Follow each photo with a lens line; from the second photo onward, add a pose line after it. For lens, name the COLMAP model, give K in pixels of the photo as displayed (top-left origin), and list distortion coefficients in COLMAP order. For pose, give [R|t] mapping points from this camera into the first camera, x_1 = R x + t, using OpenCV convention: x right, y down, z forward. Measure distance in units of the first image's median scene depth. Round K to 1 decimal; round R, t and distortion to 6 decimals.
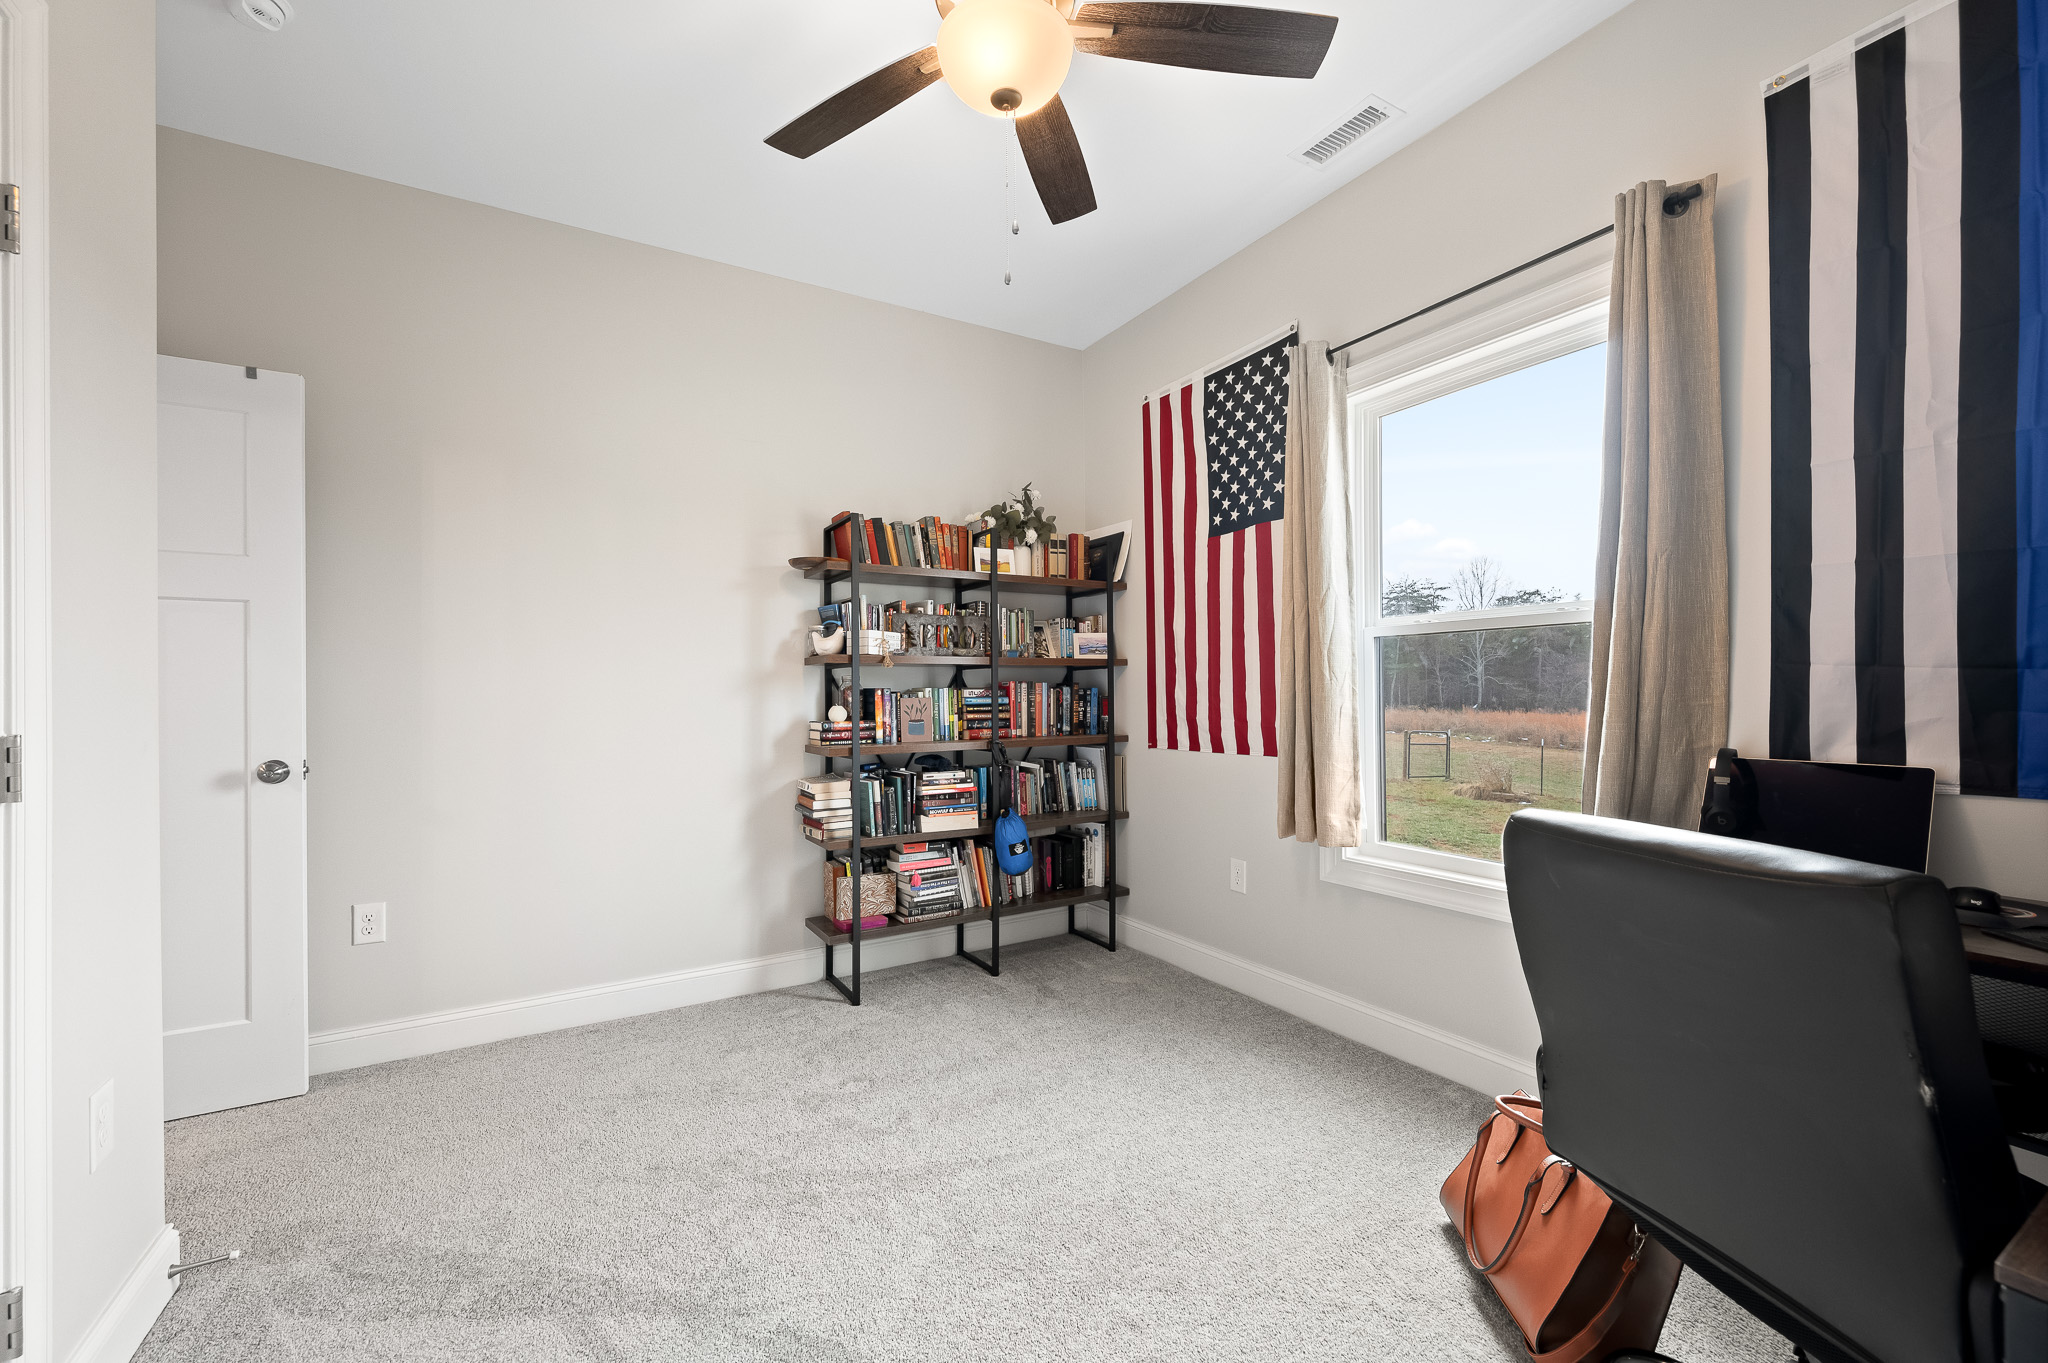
lens RADIAL K [[825.7, 0, 1025.4], [0, 825.7, 692.2], [0, 0, 1]] dist [-0.002161, 0.000292]
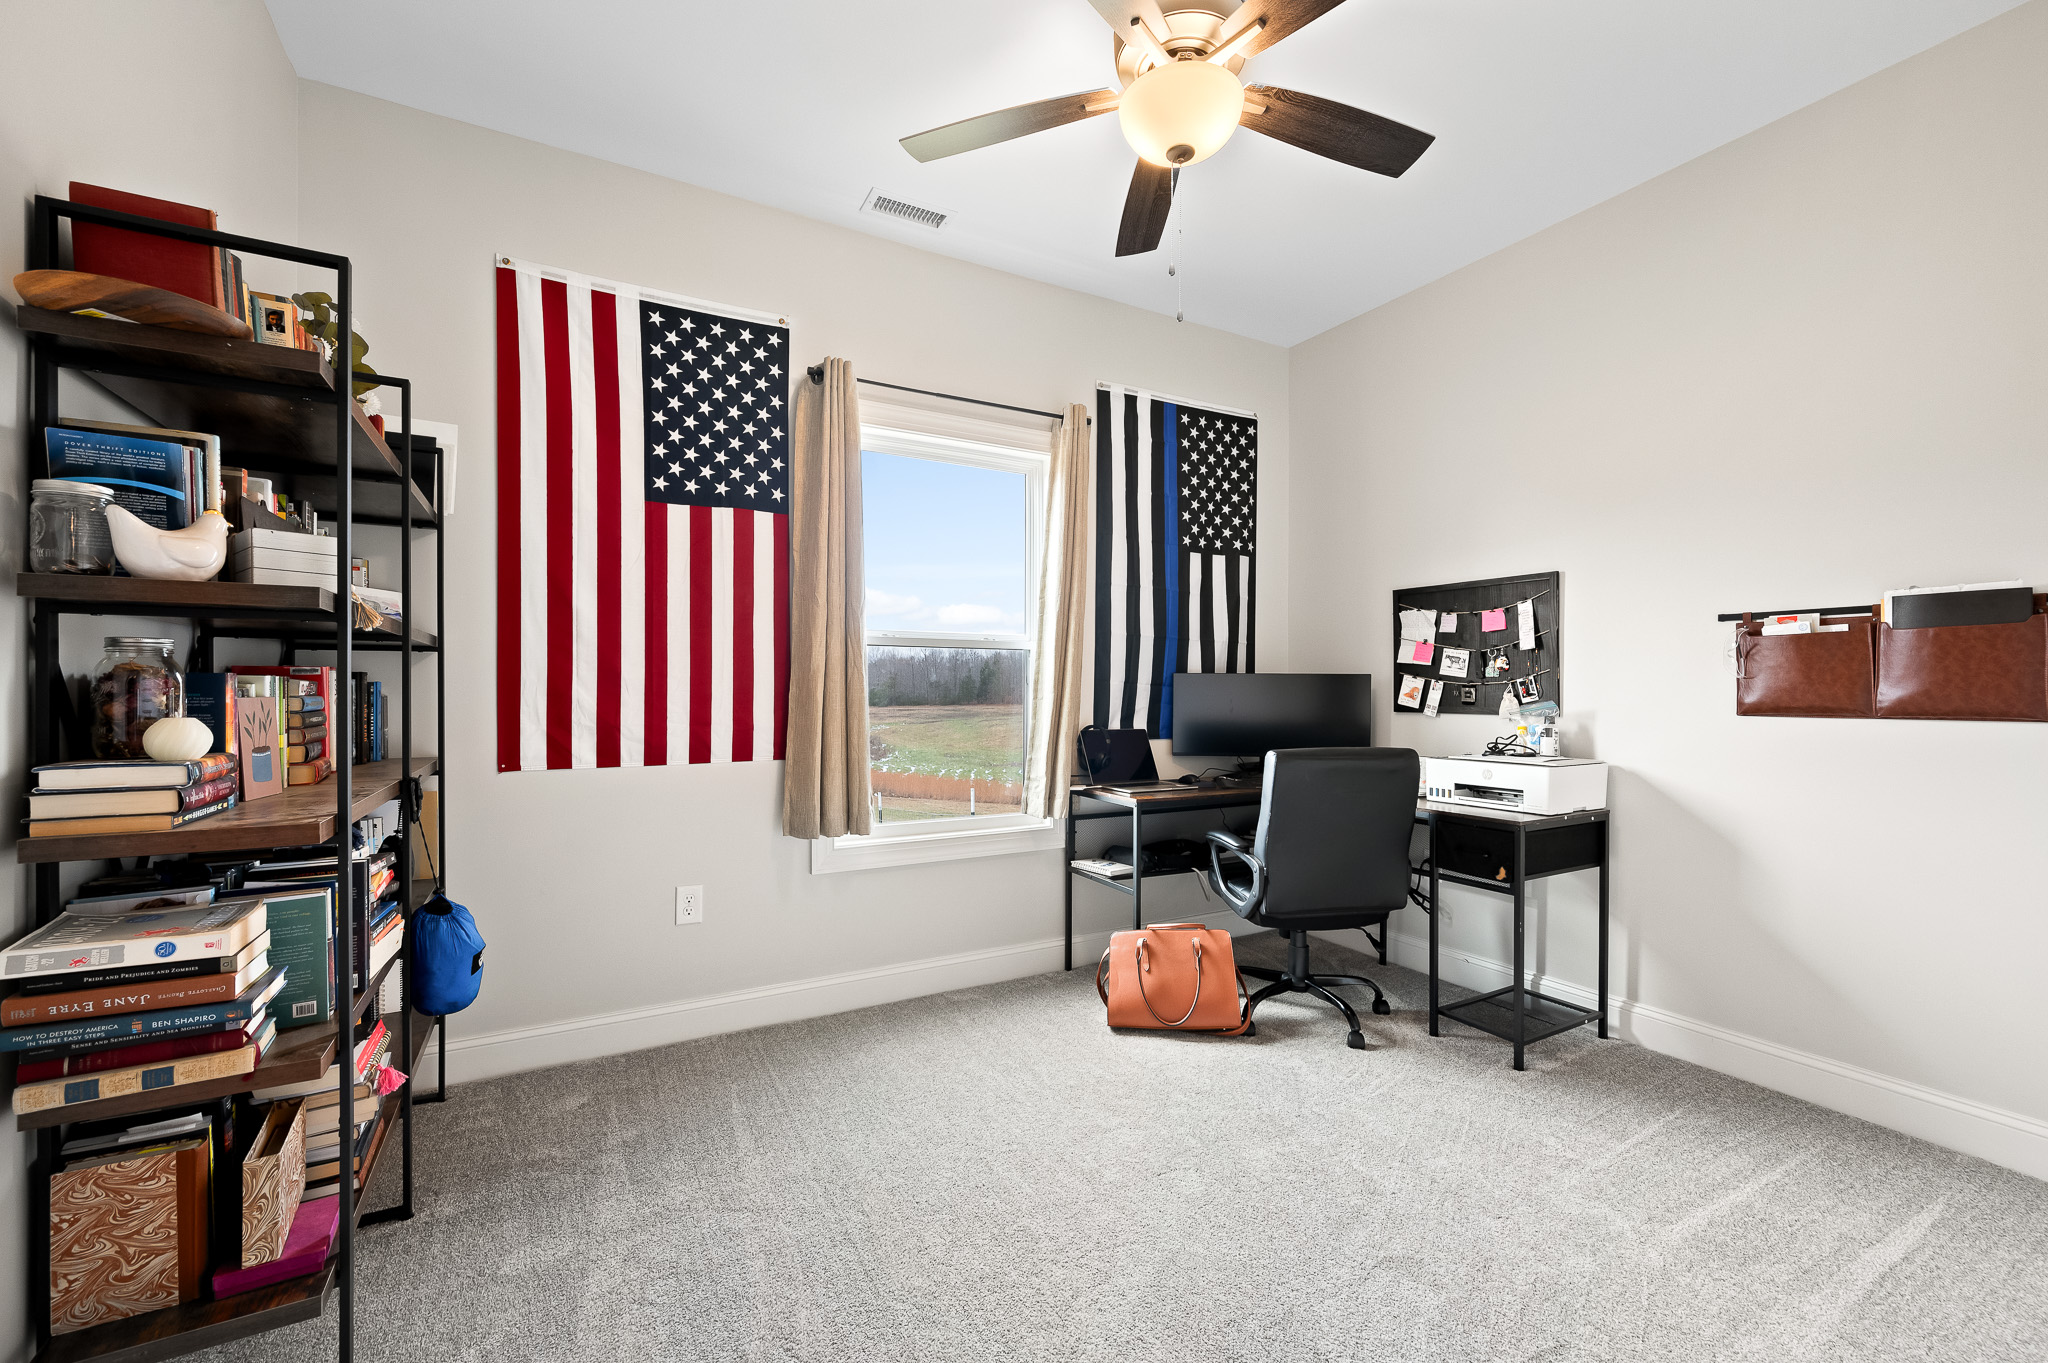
lens RADIAL K [[825.7, 0, 1023.8], [0, 825.7, 695.9], [0, 0, 1]] dist [-0.002161, 0.000292]
pose [[0.037634, 0.005295, 0.999278, -0.584400], [-0.005029, 0.999974, -0.005110, 0.006152], [-0.999279, -0.004833, 0.037660, 0.612453]]
